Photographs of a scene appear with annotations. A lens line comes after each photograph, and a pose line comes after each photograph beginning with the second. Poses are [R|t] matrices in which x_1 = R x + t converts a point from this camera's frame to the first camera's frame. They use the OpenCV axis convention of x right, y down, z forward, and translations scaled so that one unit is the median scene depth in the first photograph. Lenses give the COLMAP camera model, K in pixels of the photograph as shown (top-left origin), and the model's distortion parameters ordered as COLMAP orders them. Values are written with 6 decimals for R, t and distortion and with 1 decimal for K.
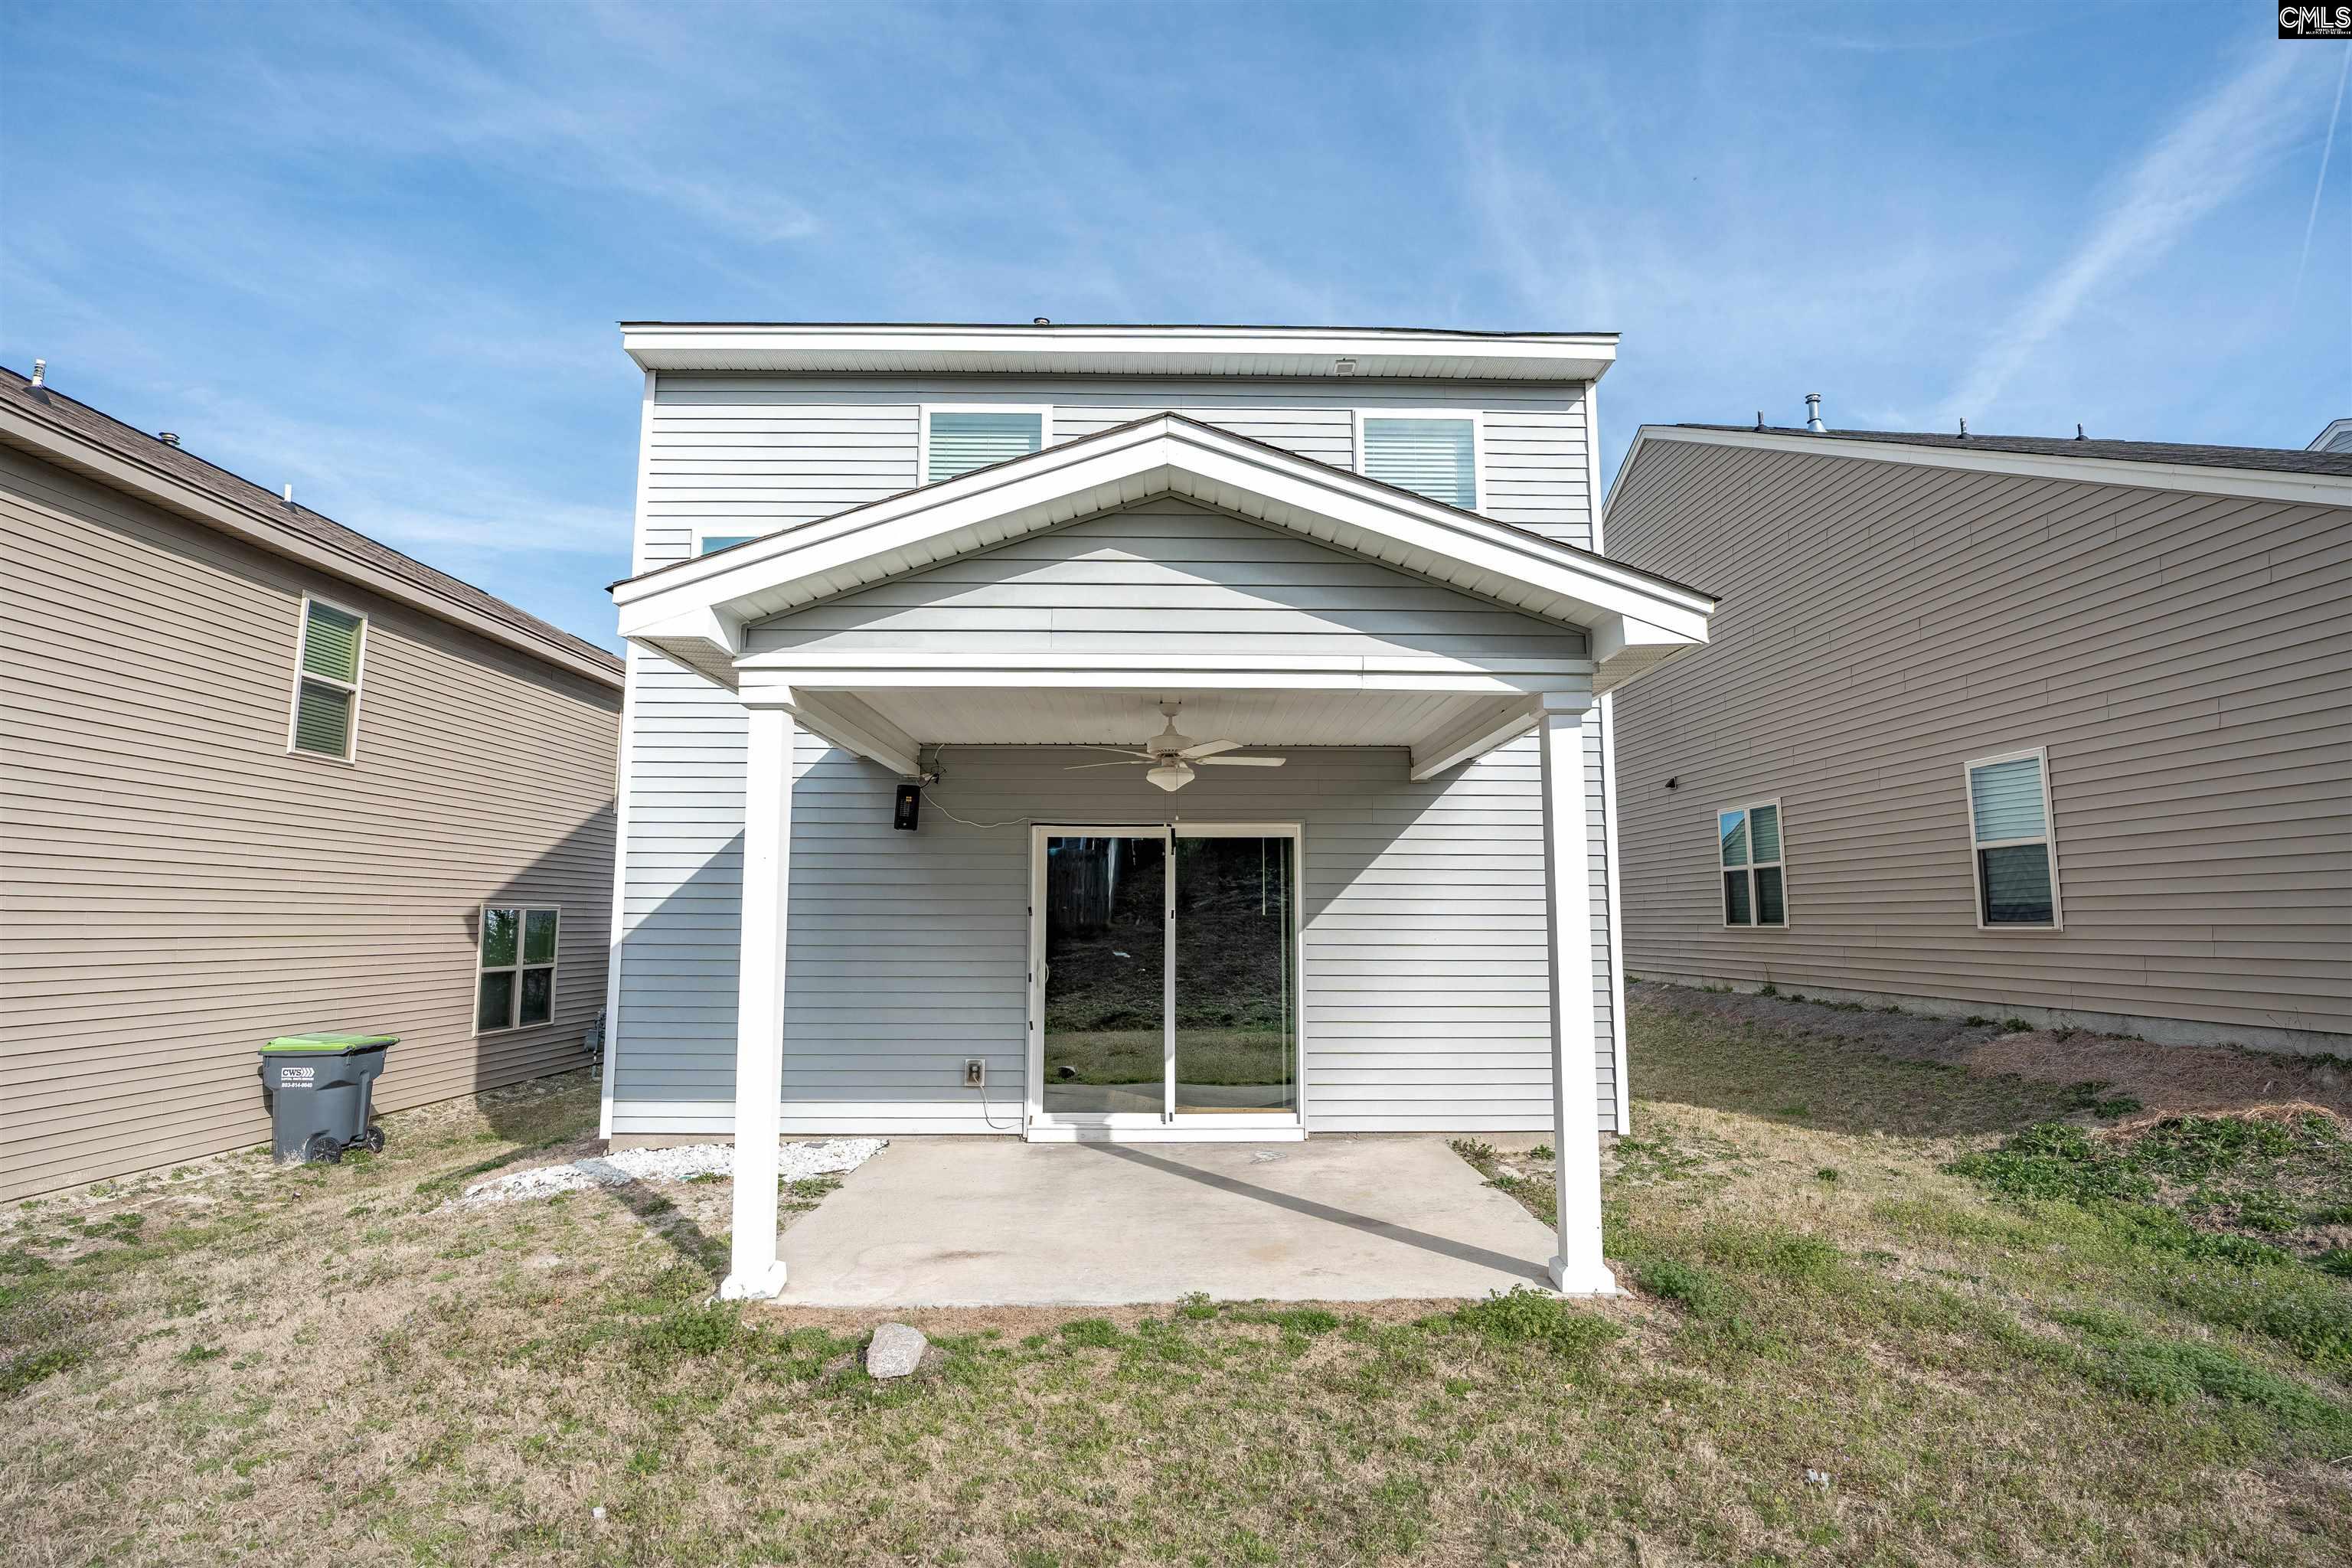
lens RADIAL K [[1096.4, 0, 1176.0], [0, 1096.4, 784.0], [0, 0, 1]] dist [-0.022973, 0.000207]
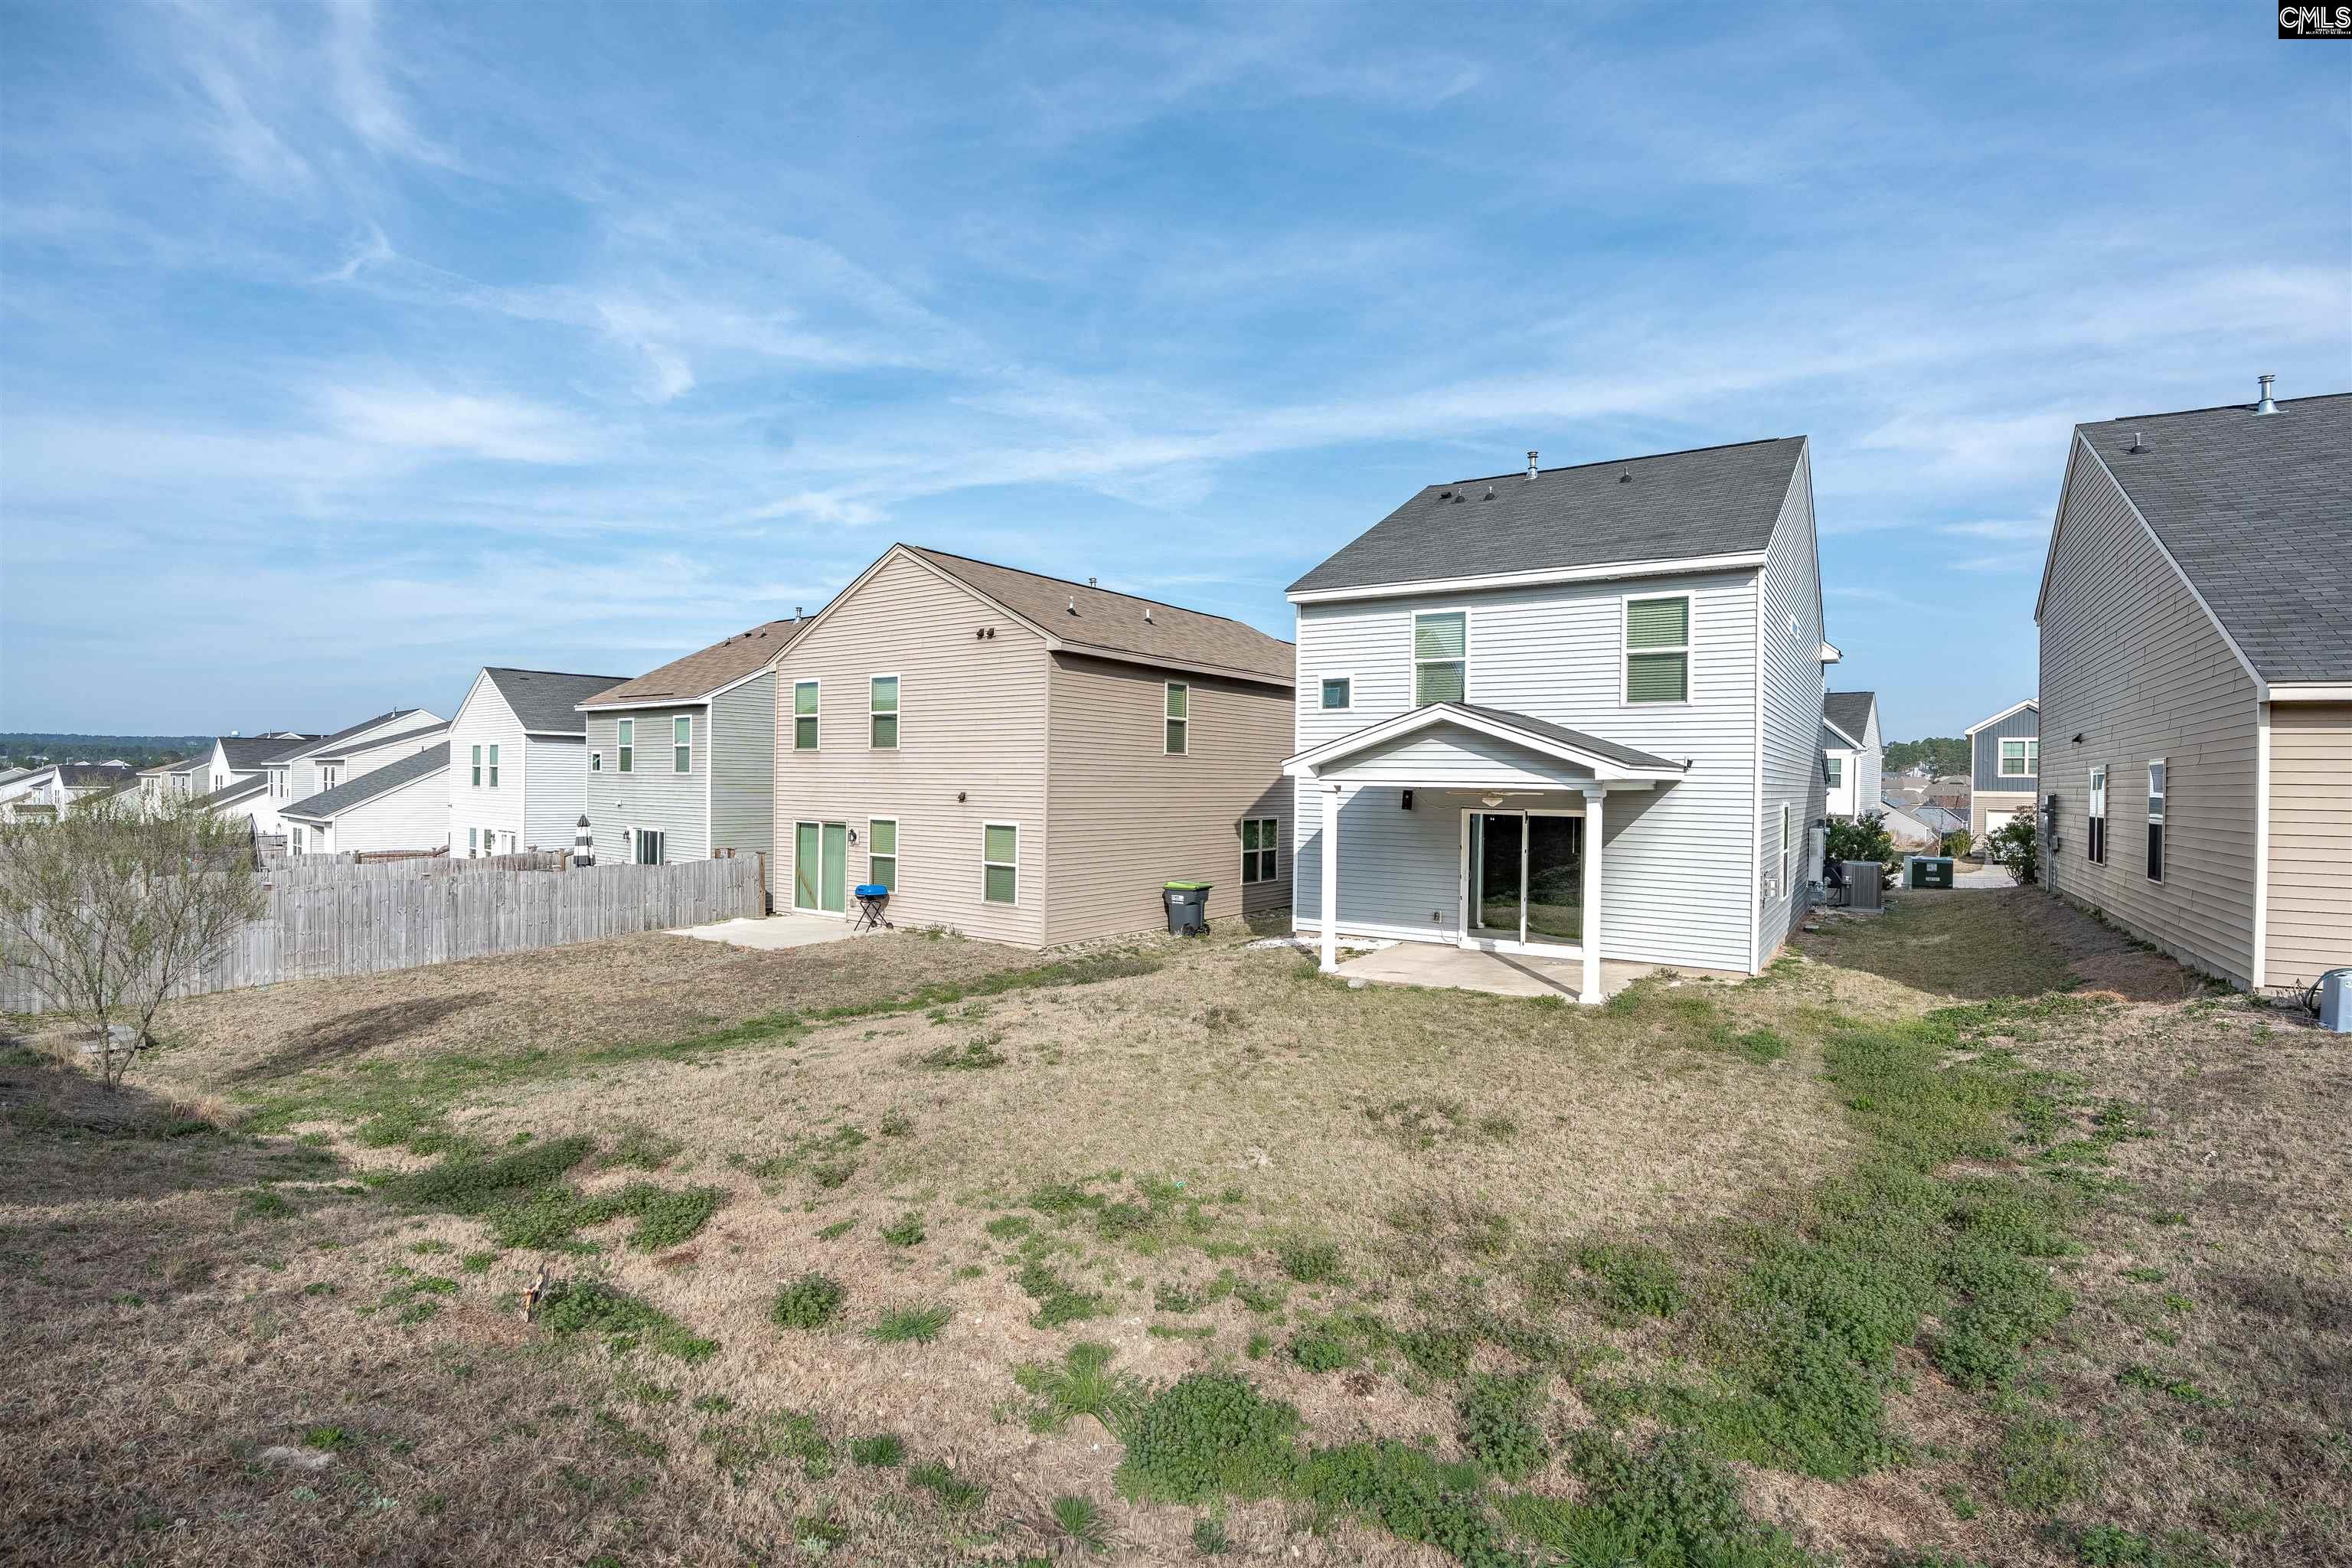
lens RADIAL K [[1129.8, 0, 1204.1], [0, 1129.8, 750.6], [0, 0, 1]] dist [-0.026914, 0.000840]
pose [[0.834420, 0.000834, -0.551129, 0.562238], [0.050781, 0.995629, 0.078390, -0.230871], [0.548785, -0.093397, 0.830730, -0.946543]]
